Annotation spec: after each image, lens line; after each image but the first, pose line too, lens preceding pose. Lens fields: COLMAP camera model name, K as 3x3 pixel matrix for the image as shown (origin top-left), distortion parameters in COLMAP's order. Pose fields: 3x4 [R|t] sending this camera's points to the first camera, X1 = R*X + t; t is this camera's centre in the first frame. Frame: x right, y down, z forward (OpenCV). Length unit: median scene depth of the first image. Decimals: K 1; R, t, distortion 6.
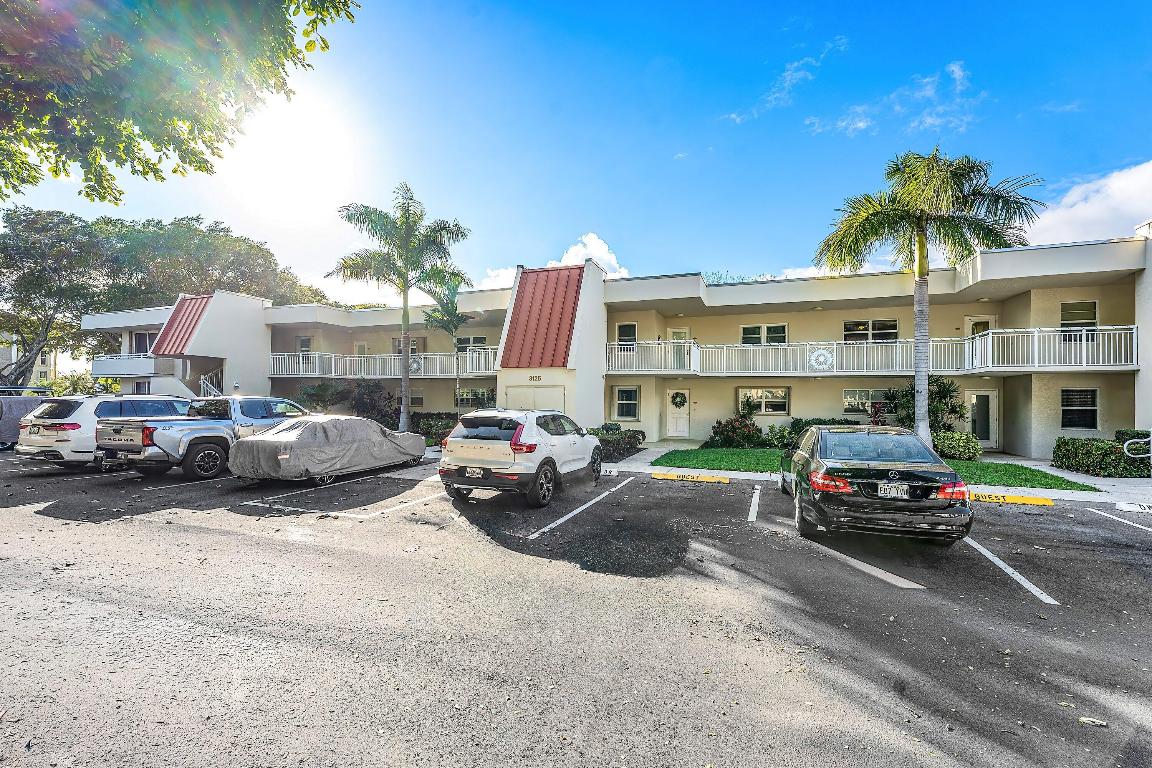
lens RADIAL K [[521.0, 0, 558.4], [0, 521.0, 397.2], [0, 0, 1]] dist [0.023603, -0.000435]
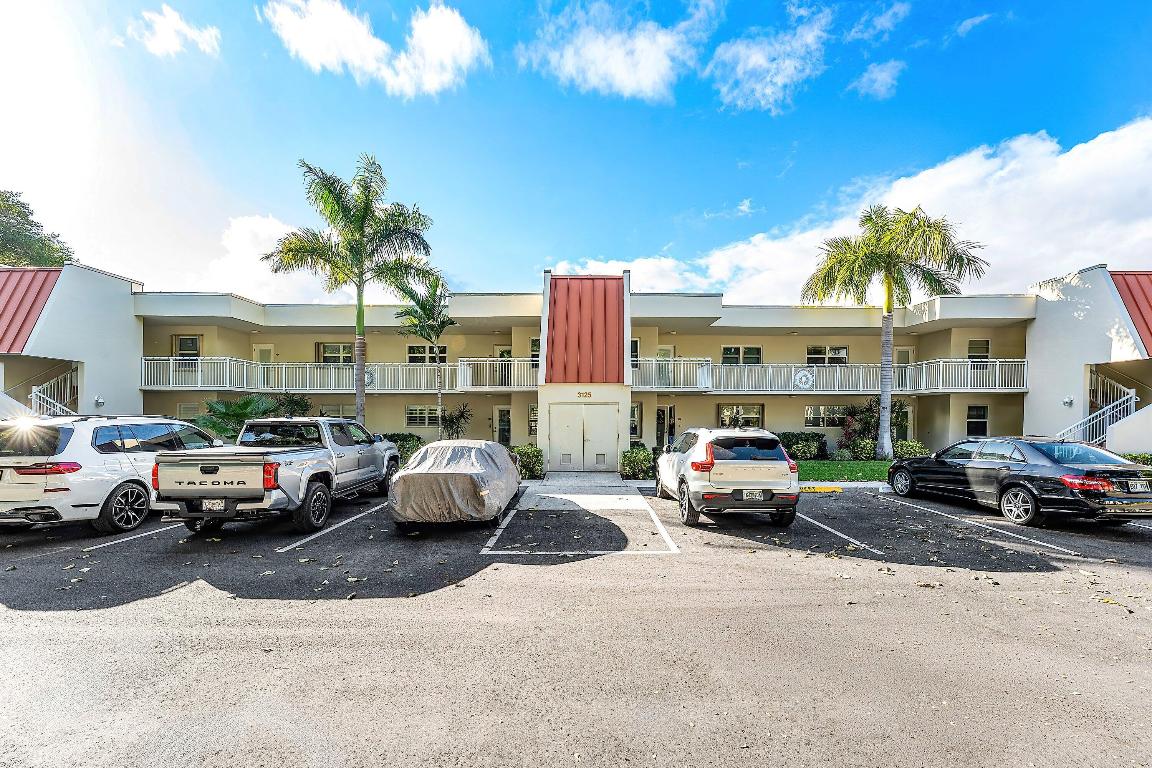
lens RADIAL K [[551.1, 0, 596.6], [0, 551.1, 410.9], [0, 0, 1]] dist [0.023100, -0.000645]
pose [[0.923420, -0.004291, 0.383766, -0.385793], [0.006877, 0.999962, -0.005366, -0.002628], [-0.383728, 0.007594, 0.923415, 0.090204]]
